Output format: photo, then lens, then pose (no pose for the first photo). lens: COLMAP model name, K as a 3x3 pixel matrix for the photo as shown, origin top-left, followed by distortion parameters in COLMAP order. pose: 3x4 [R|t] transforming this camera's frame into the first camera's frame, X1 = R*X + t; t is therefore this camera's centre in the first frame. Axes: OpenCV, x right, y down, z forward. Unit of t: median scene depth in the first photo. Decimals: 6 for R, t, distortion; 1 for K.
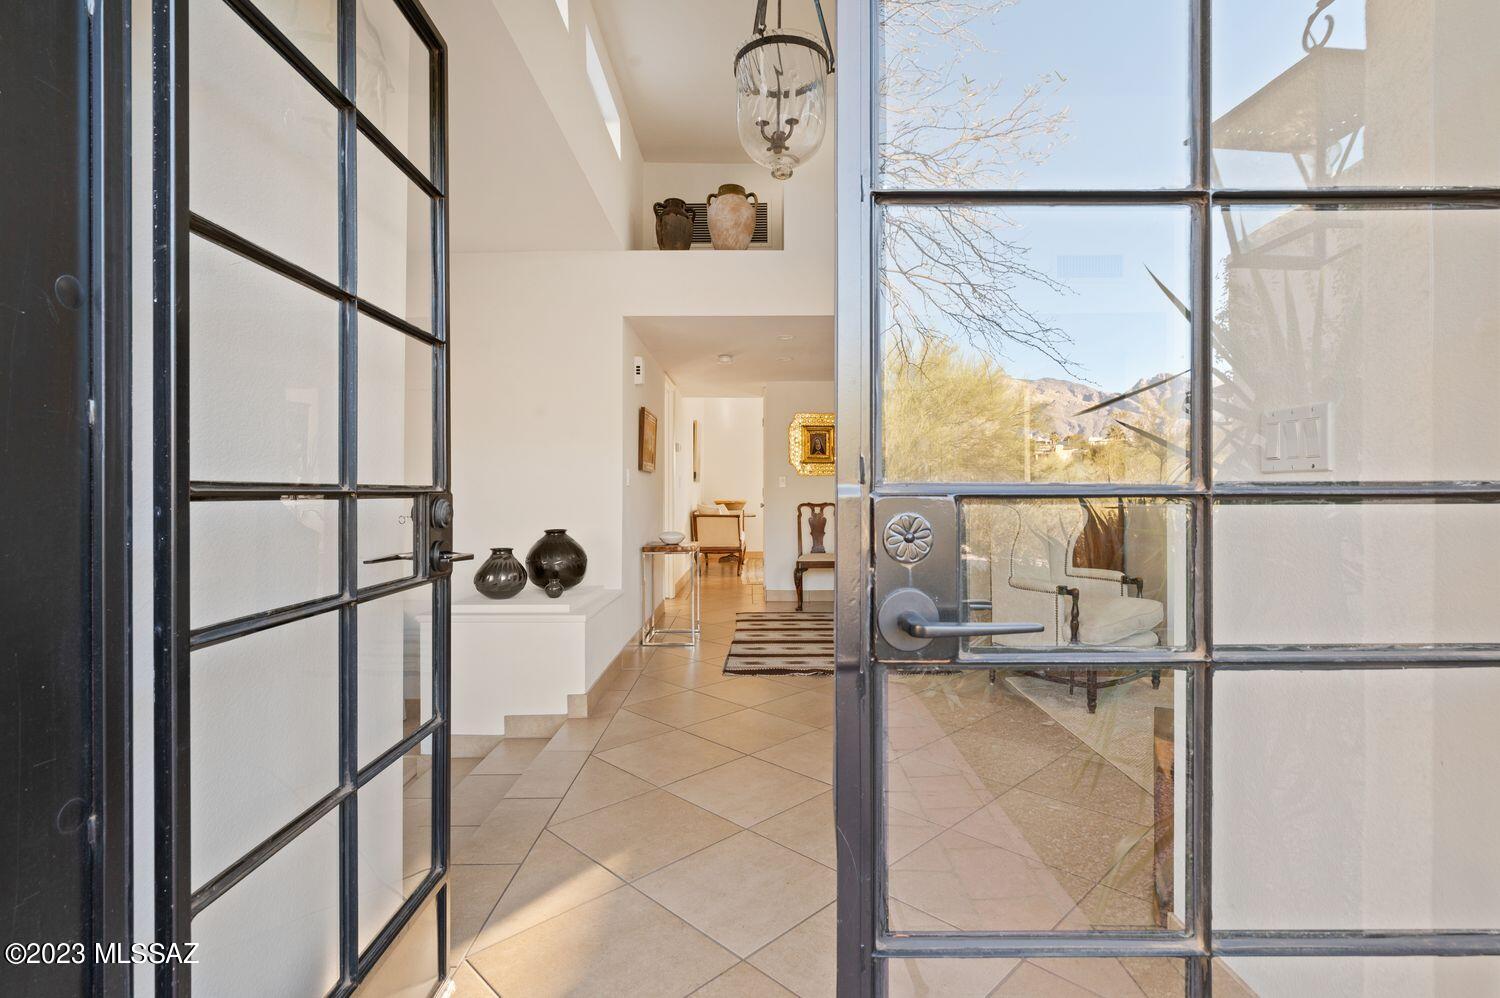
lens RADIAL K [[727.9, 0, 753.8], [0, 727.9, 496.3], [0, 0, 1]] dist [0.001248, 0.000725]
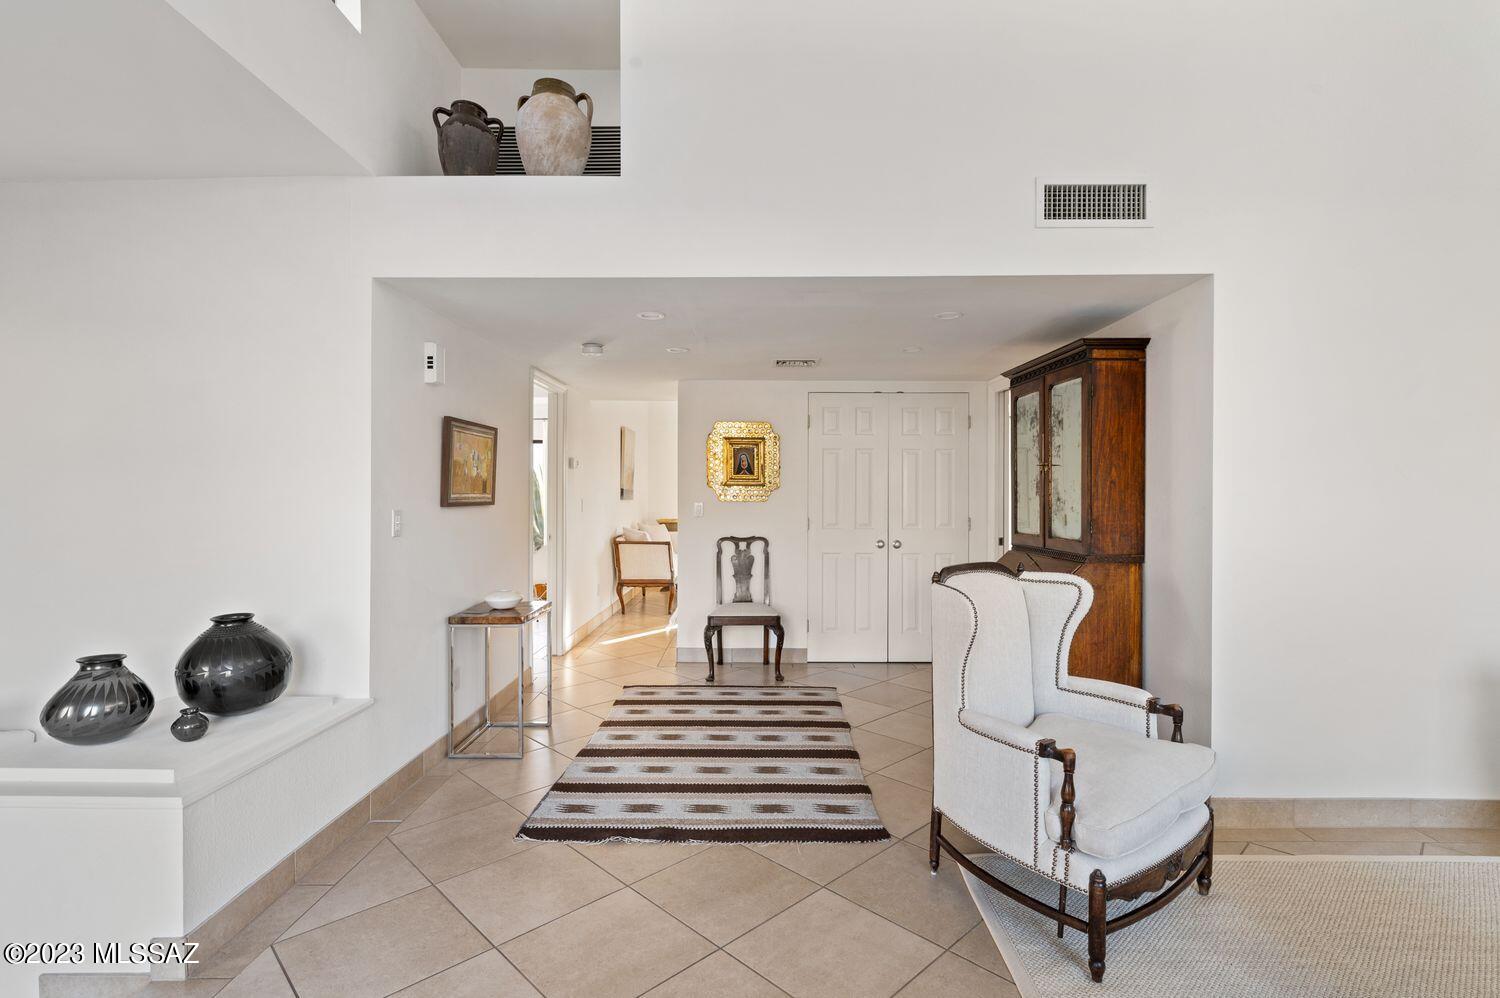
lens RADIAL K [[727.9, 0, 748.1], [0, 727.9, 496.2], [0, 0, 1]] dist [0.001248, 0.000725]
pose [[0.999880, 0.006624, -0.014020, 0.156647], [-0.006609, 0.999978, 0.001148, -0.053418], [0.014027, -0.001055, 0.999901, 0.339437]]
